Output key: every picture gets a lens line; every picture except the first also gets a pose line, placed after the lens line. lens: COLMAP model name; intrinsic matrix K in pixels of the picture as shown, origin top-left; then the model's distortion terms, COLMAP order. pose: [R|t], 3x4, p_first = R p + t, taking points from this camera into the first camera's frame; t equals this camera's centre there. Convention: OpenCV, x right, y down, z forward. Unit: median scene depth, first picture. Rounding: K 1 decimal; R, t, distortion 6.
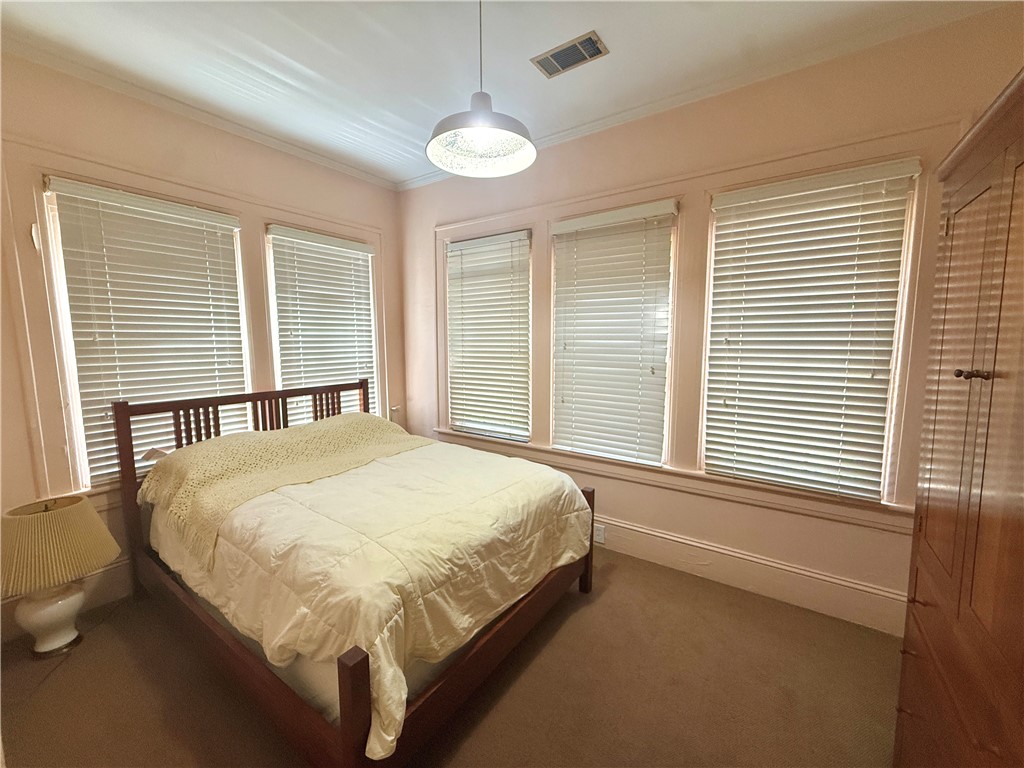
lens RADIAL K [[408.2, 0, 512.2], [0, 408.2, 382.5], [0, 0, 1]] dist [-0.000414, 0.000052]
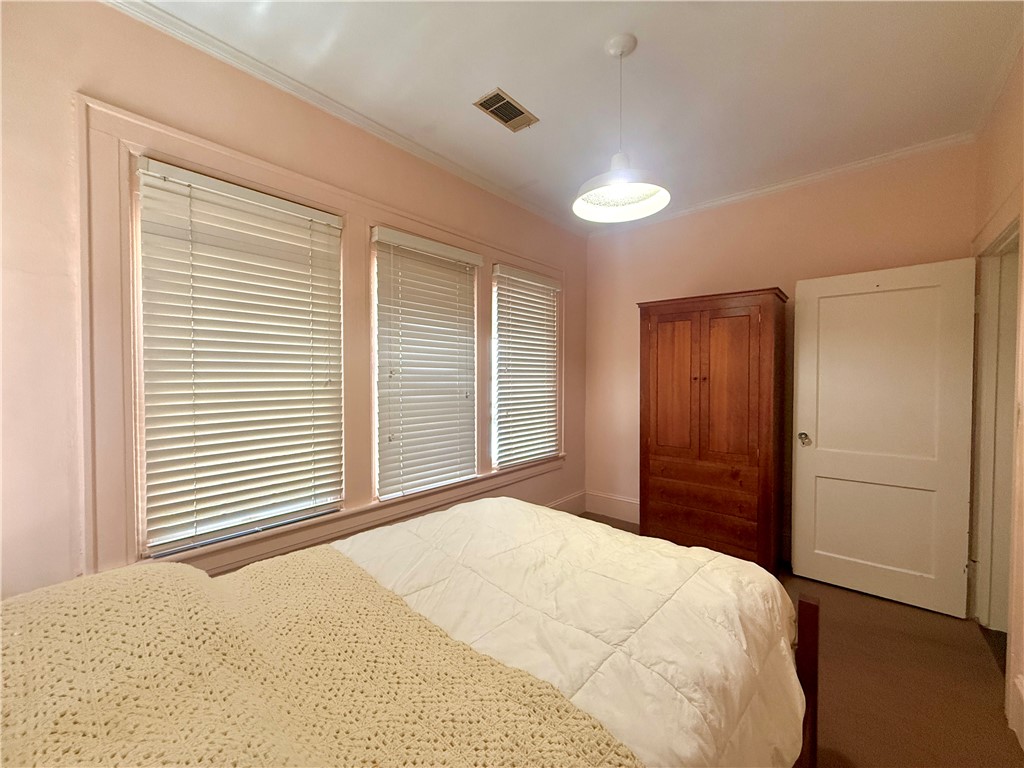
lens RADIAL K [[408.2, 0, 512.5], [0, 408.2, 383.5], [0, 0, 1]] dist [-0.000414, 0.000052]
pose [[0.109687, -0.016941, 0.993822, -0.752354], [0.100872, 0.994882, 0.005826, -0.053193], [-0.988834, 0.099609, 0.110835, 0.722666]]
